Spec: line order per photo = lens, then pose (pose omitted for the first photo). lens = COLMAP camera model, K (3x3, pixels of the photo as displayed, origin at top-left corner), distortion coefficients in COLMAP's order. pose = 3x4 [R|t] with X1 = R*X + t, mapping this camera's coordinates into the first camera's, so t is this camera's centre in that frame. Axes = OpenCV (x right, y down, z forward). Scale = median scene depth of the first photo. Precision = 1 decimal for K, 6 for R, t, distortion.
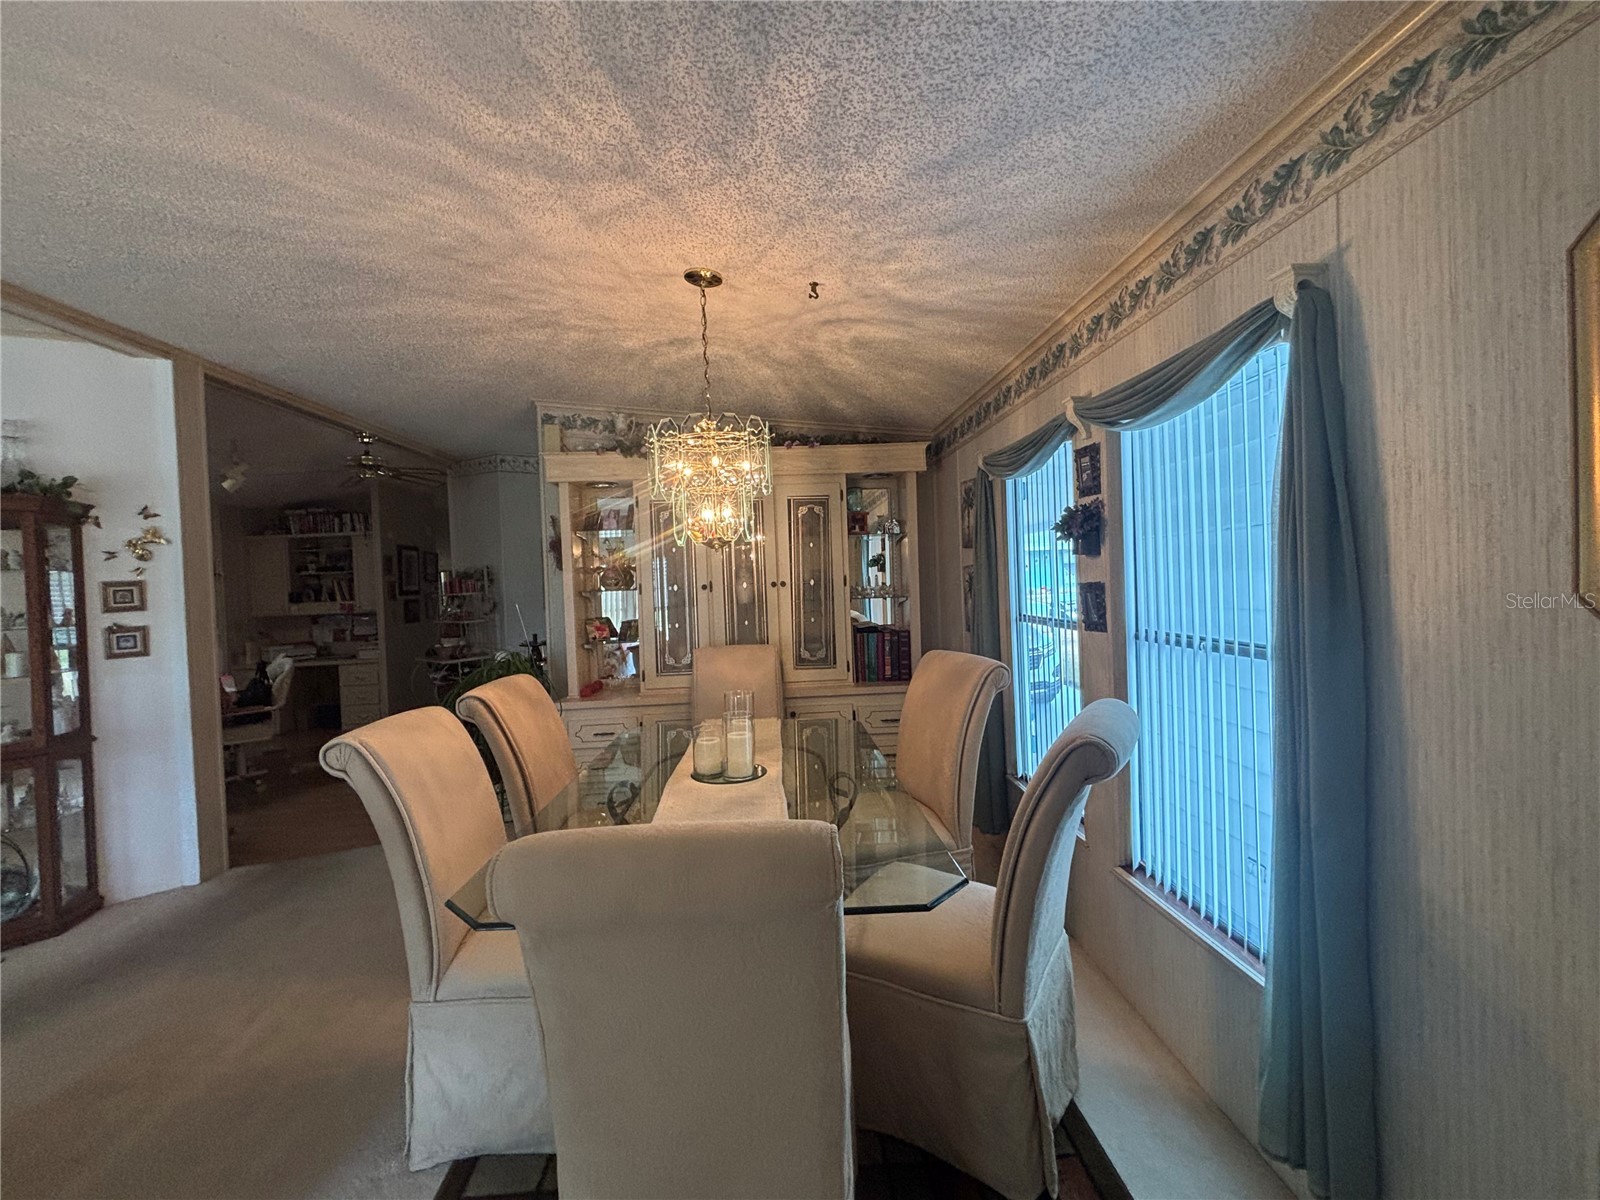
lens RADIAL K [[649.6, 0, 800.7], [0, 649.6, 591.5], [0, 0, 1]] dist [-0.001975, -0.001095]
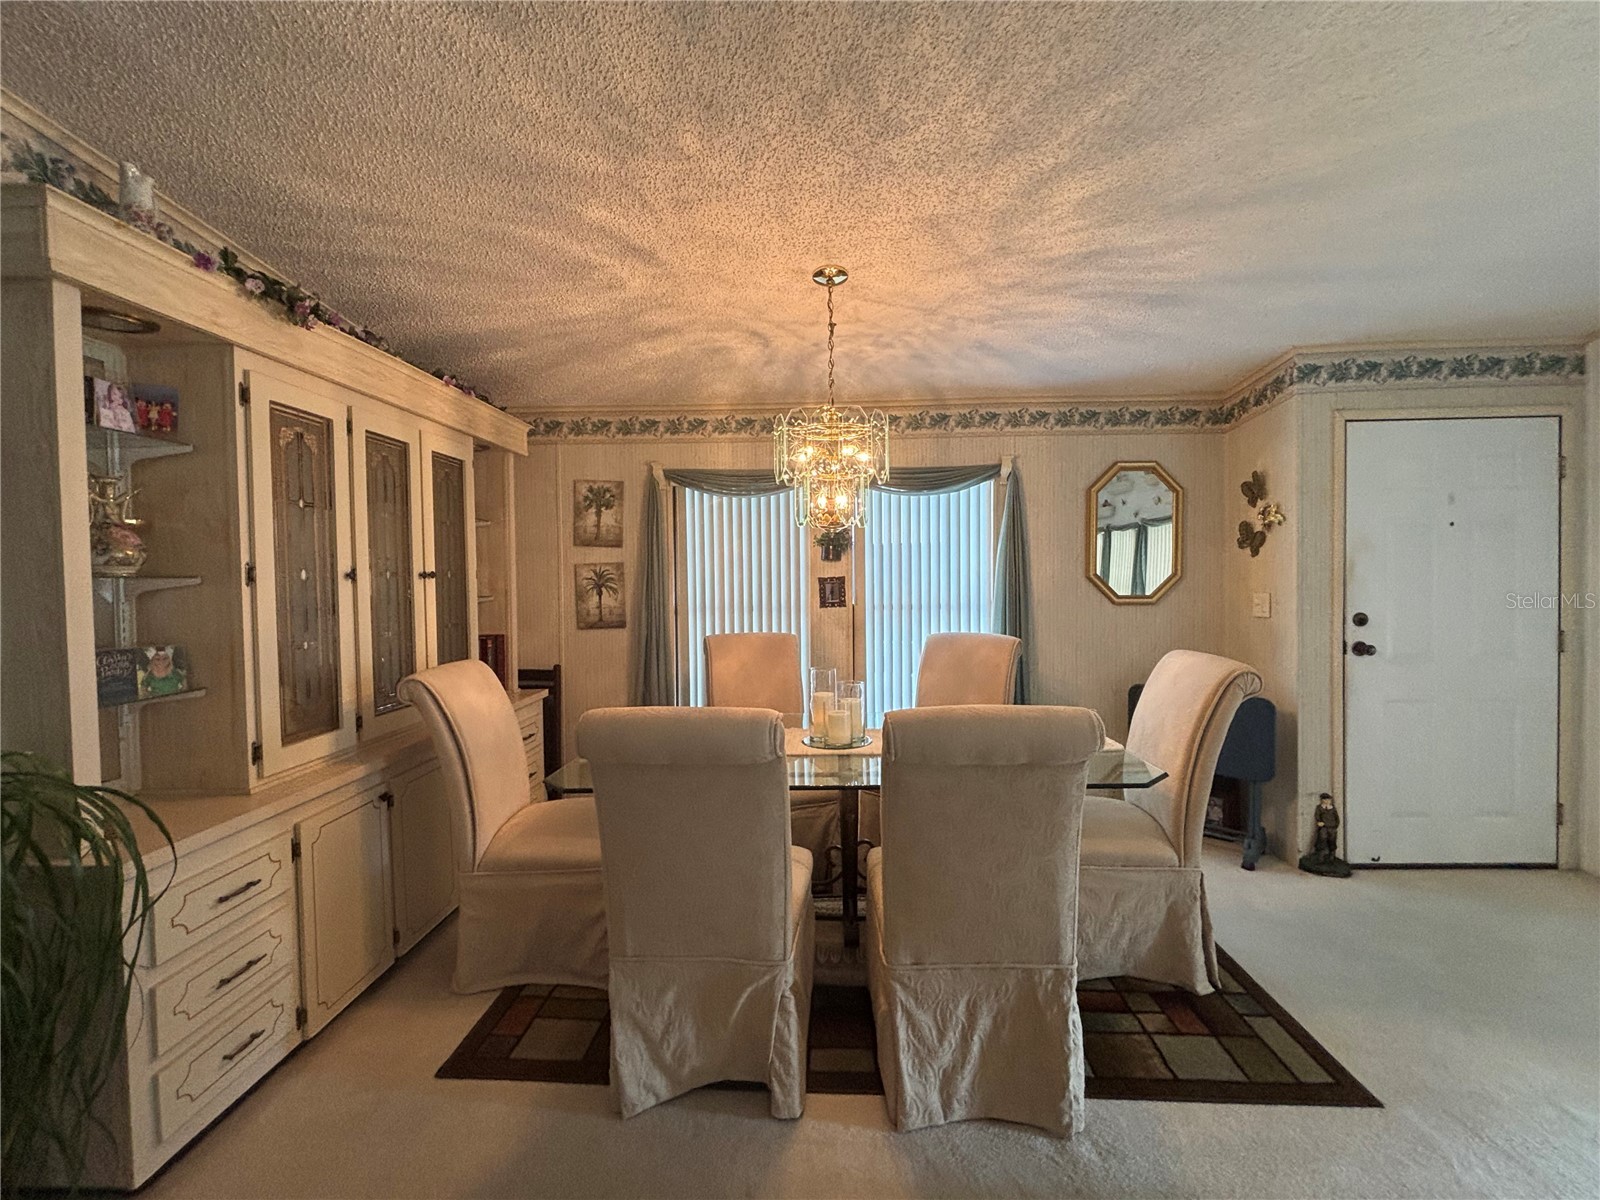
lens RADIAL K [[643.2, 0, 795.1], [0, 643.2, 587.8], [0, 0, 1]] dist [0.000283, -0.000196]
pose [[0.124858, 0.015725, 0.992050, -1.070054], [0.018844, 0.999656, -0.018217, 0.036876], [-0.991996, 0.020968, 0.124519, 0.846073]]
